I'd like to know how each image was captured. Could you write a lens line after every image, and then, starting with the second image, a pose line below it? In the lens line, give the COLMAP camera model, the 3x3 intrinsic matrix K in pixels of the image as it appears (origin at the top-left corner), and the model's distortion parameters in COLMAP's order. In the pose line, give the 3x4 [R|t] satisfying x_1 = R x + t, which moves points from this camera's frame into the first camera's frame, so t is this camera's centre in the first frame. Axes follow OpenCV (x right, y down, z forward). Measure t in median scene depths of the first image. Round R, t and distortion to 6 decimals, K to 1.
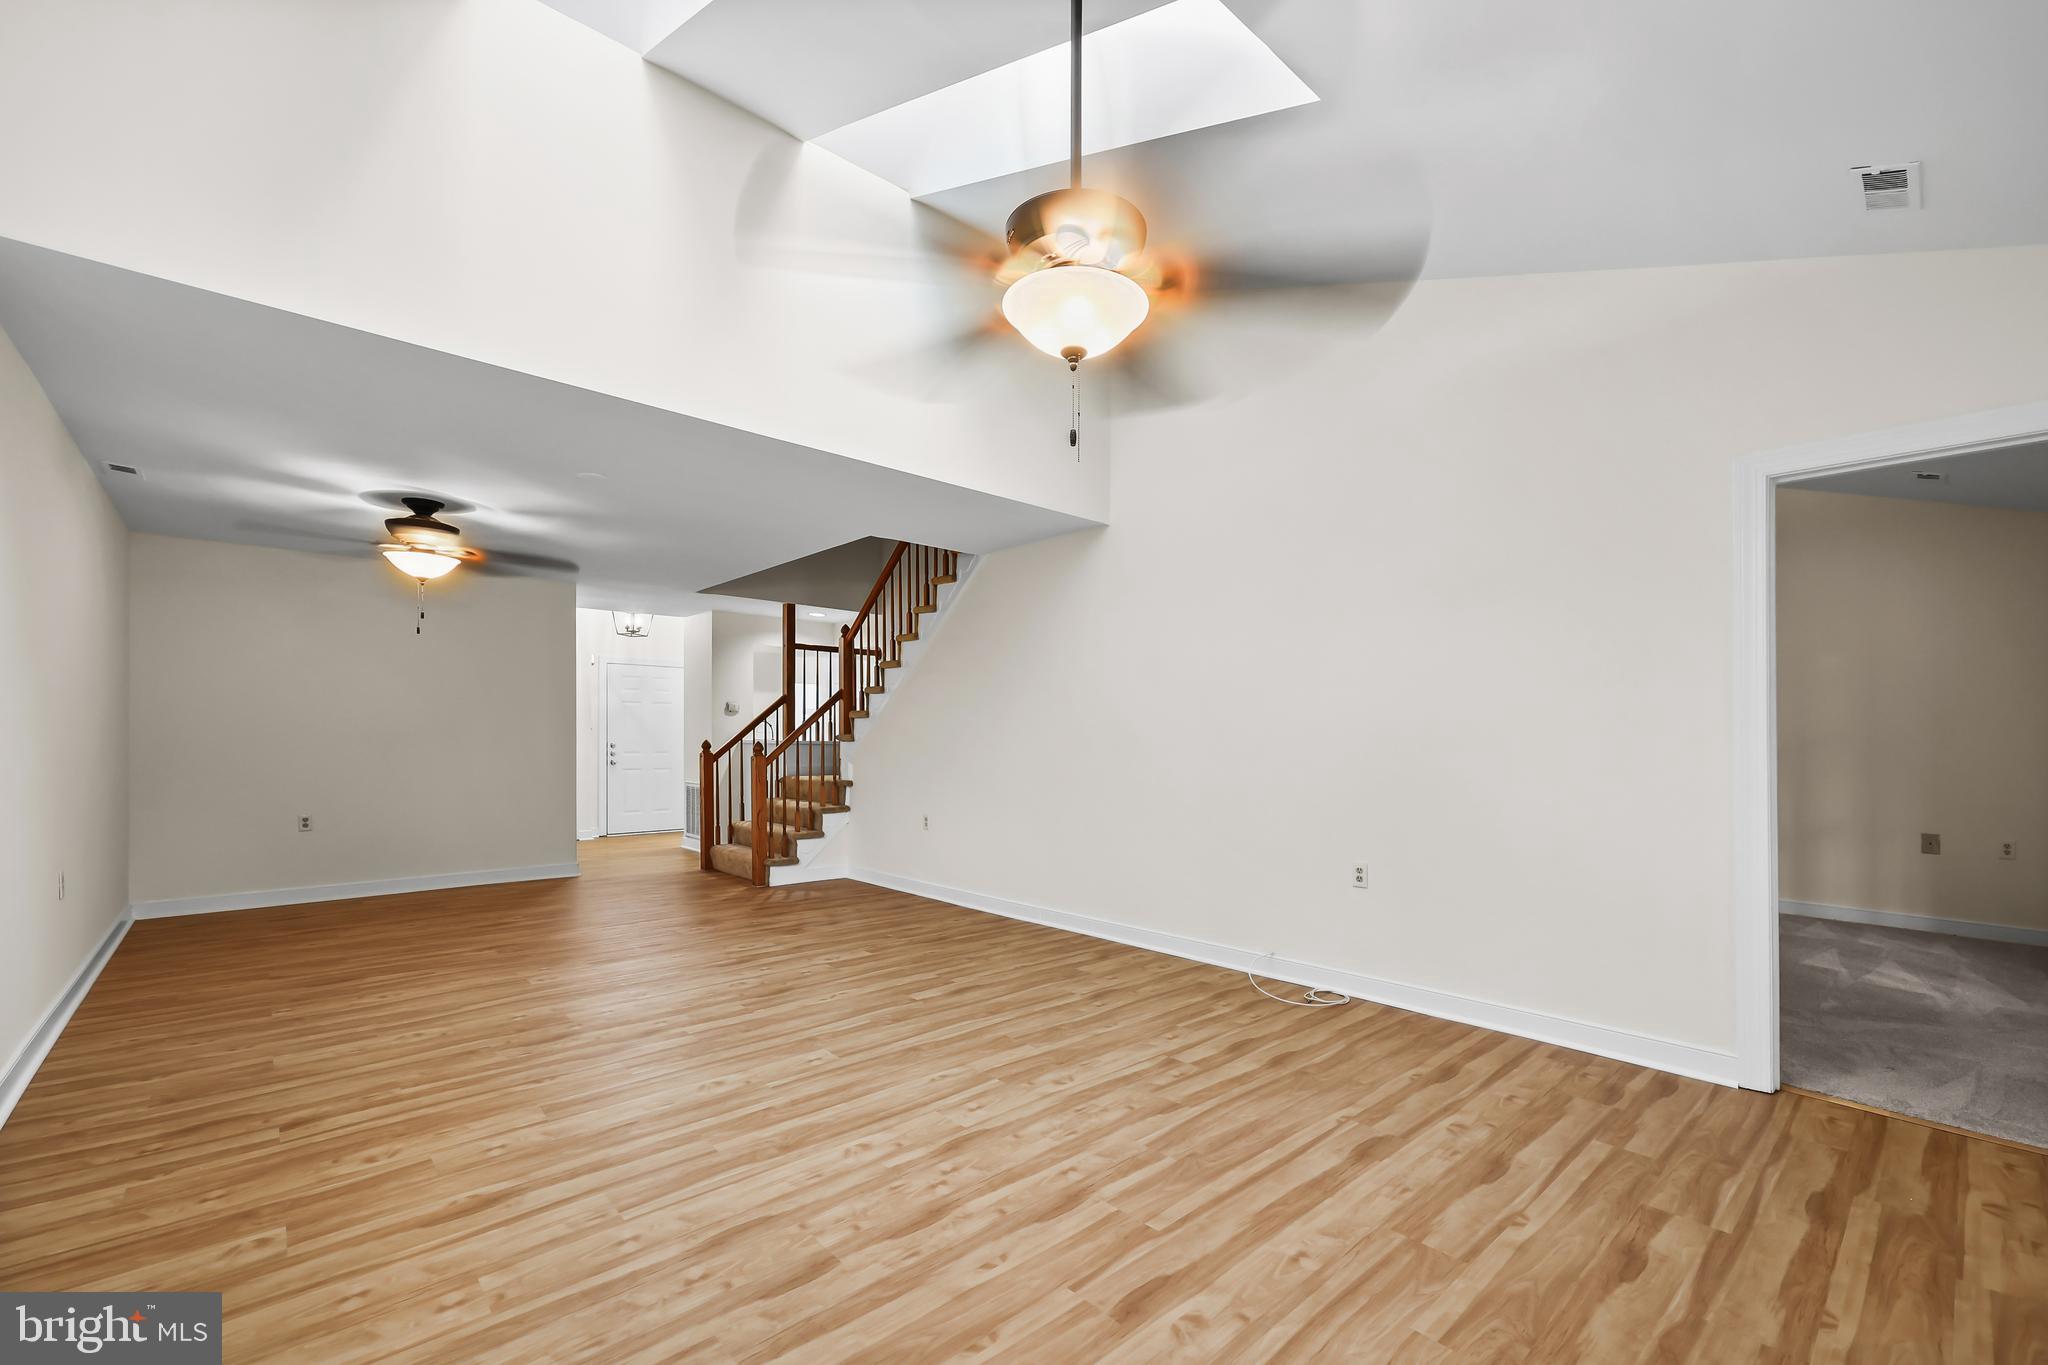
lens RADIAL K [[849.9, 0, 1031.6], [0, 849.9, 722.5], [0, 0, 1]] dist [0.001437, -0.000427]
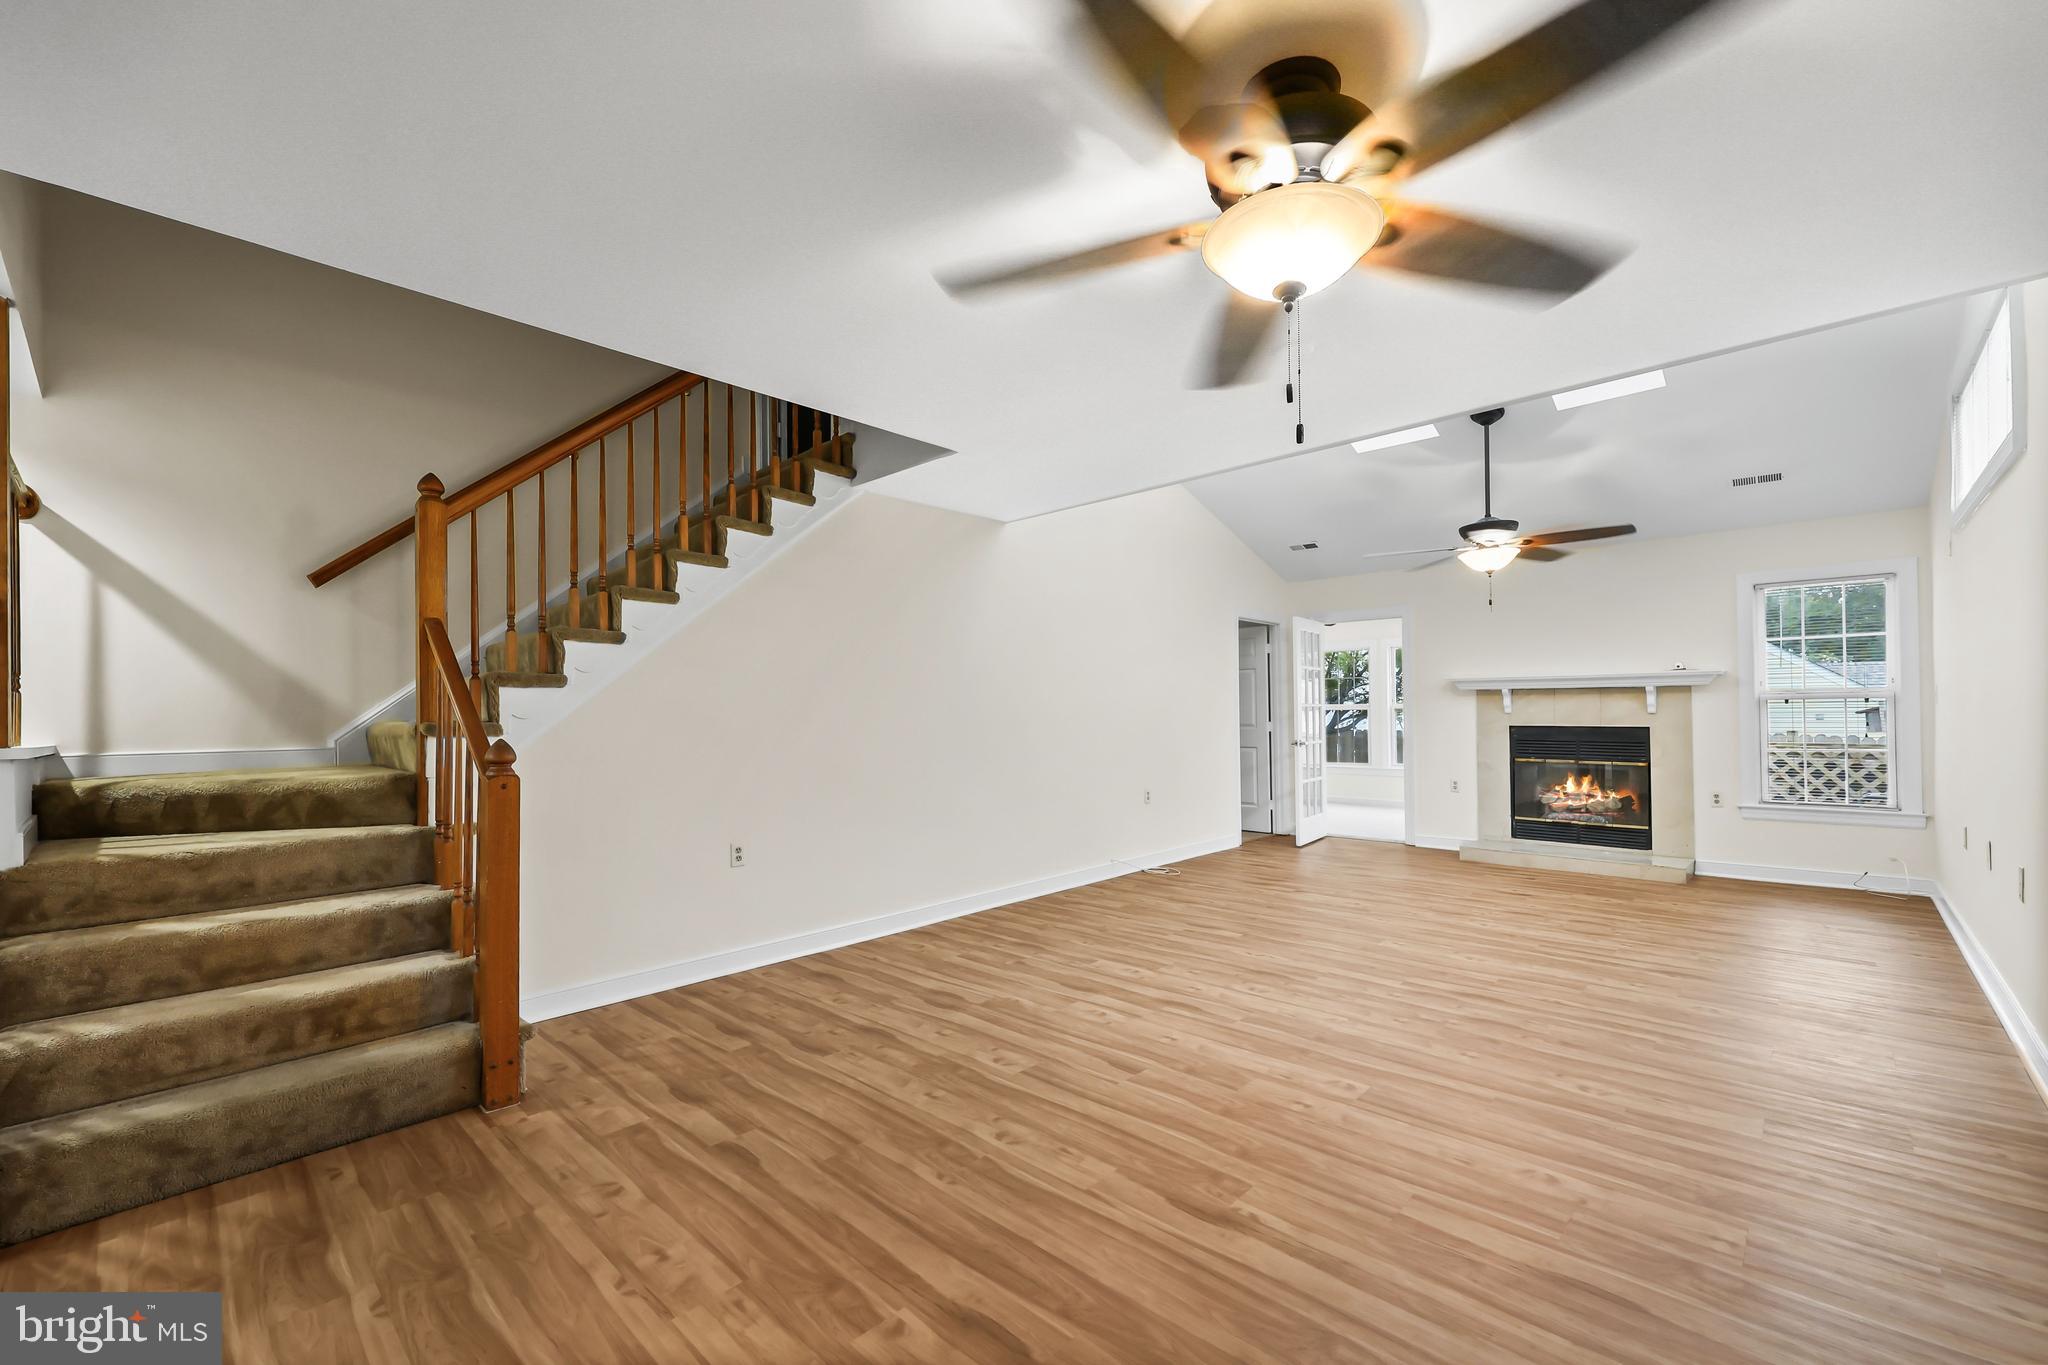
lens RADIAL K [[849.9, 0, 1017.7], [0, 849.9, 700.2], [0, 0, 1]] dist [0.001437, -0.000427]
pose [[-0.073112, 0.013867, 0.997227, -1.703664], [-0.007068, 0.999871, -0.014422, 0.019221], [-0.997299, -0.008102, -0.073004, 1.826520]]
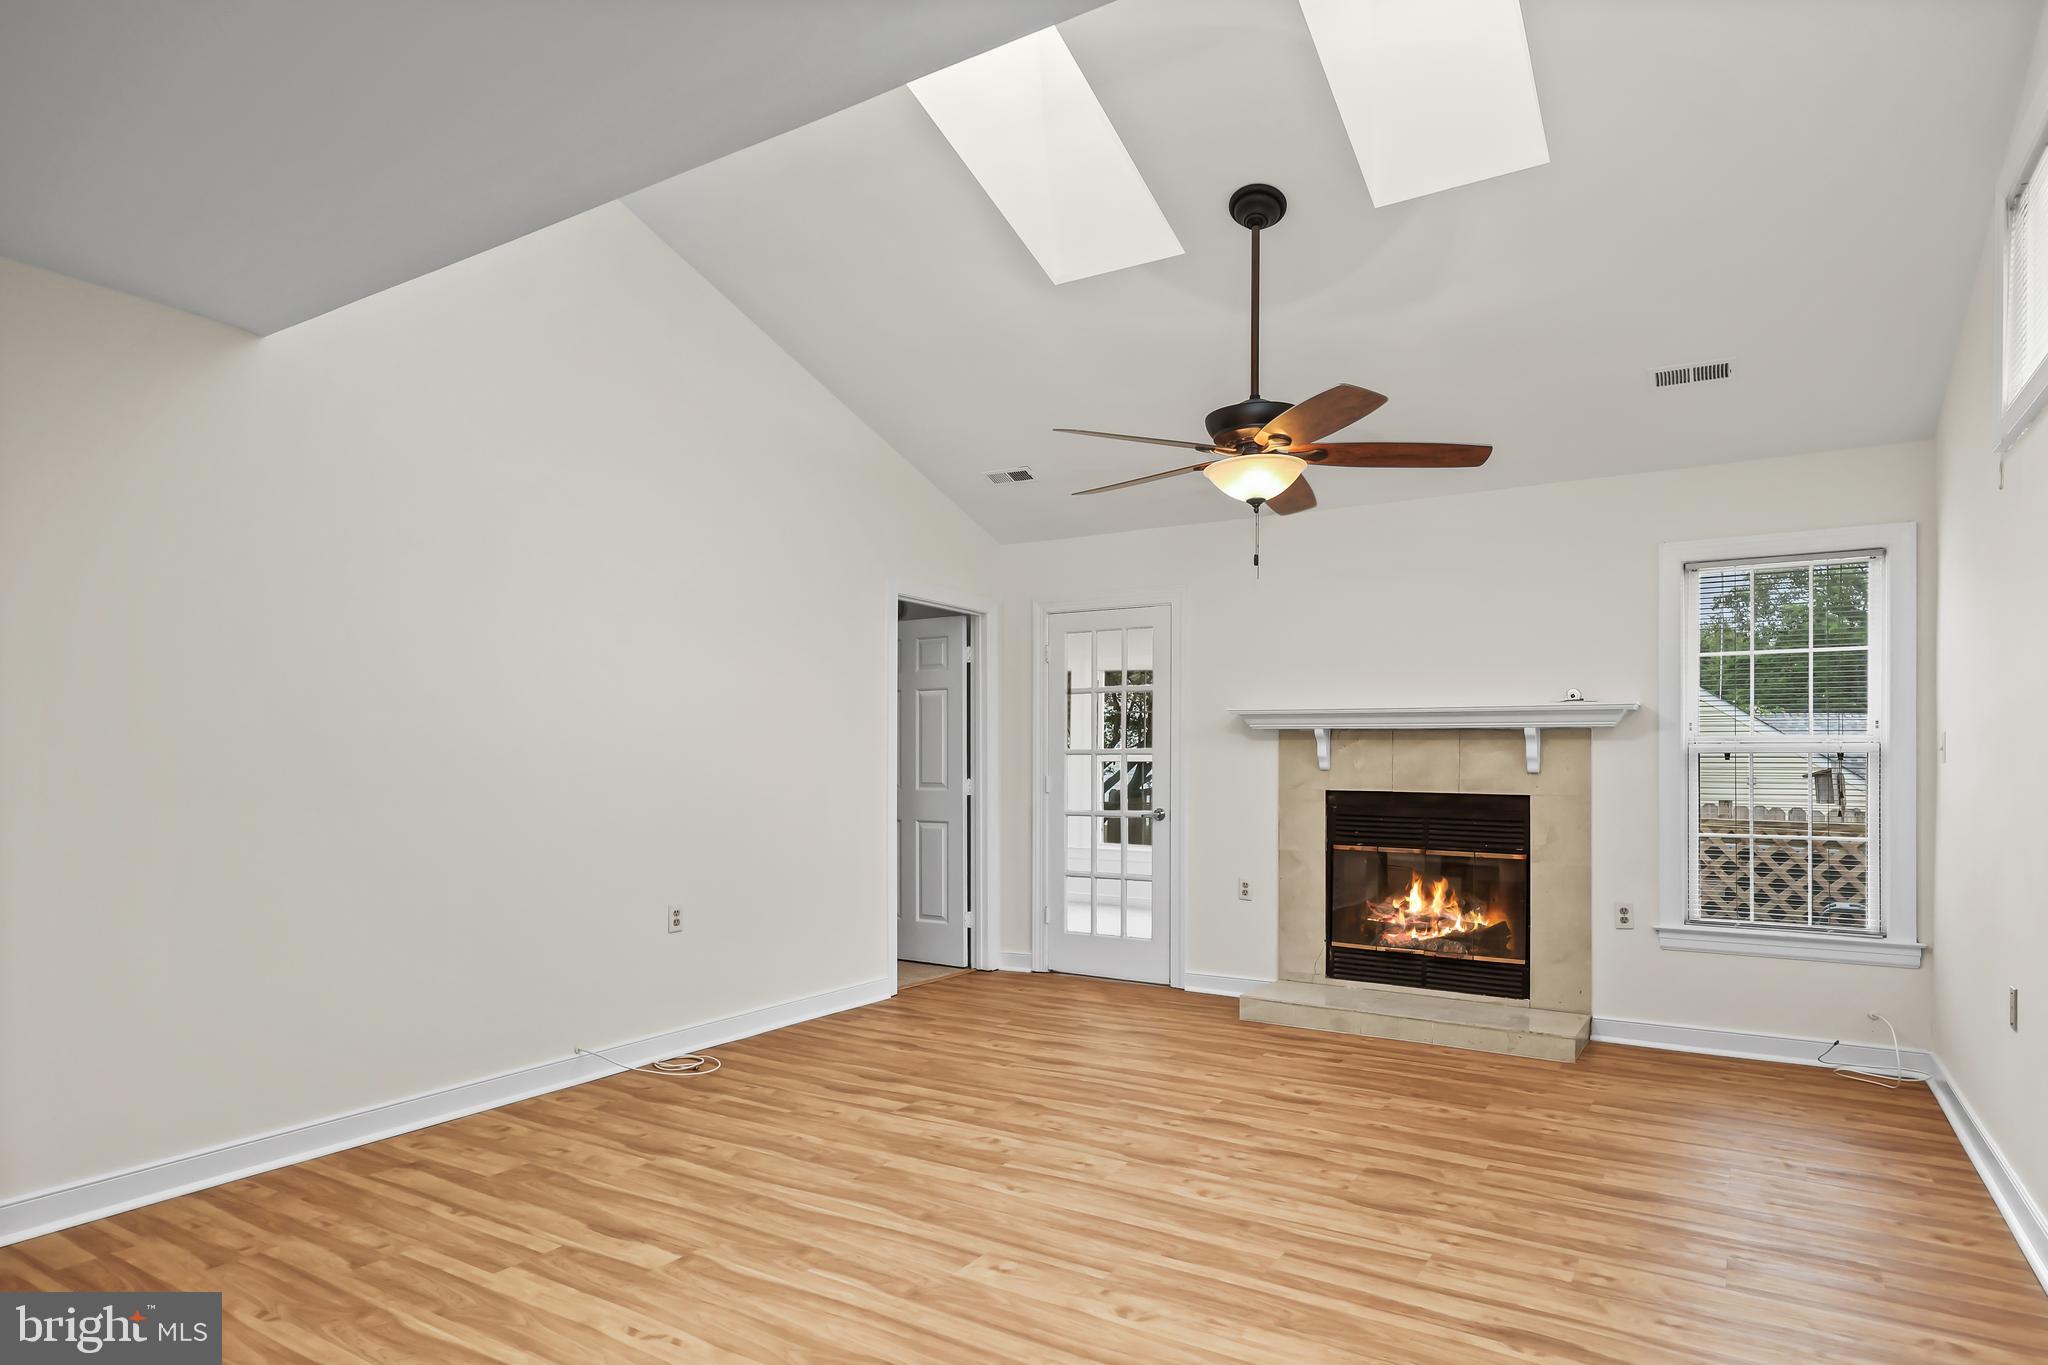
lens RADIAL K [[1158.8, 0, 1038.3], [0, 1158.8, 750.2], [0, 0, 1]] dist [0.003115, 0.002248]
pose [[-0.277818, 0.008068, 0.960600, -1.167825], [-0.021261, 0.999668, -0.014545, 0.017753], [-0.960398, -0.024464, -0.277554, 1.290073]]
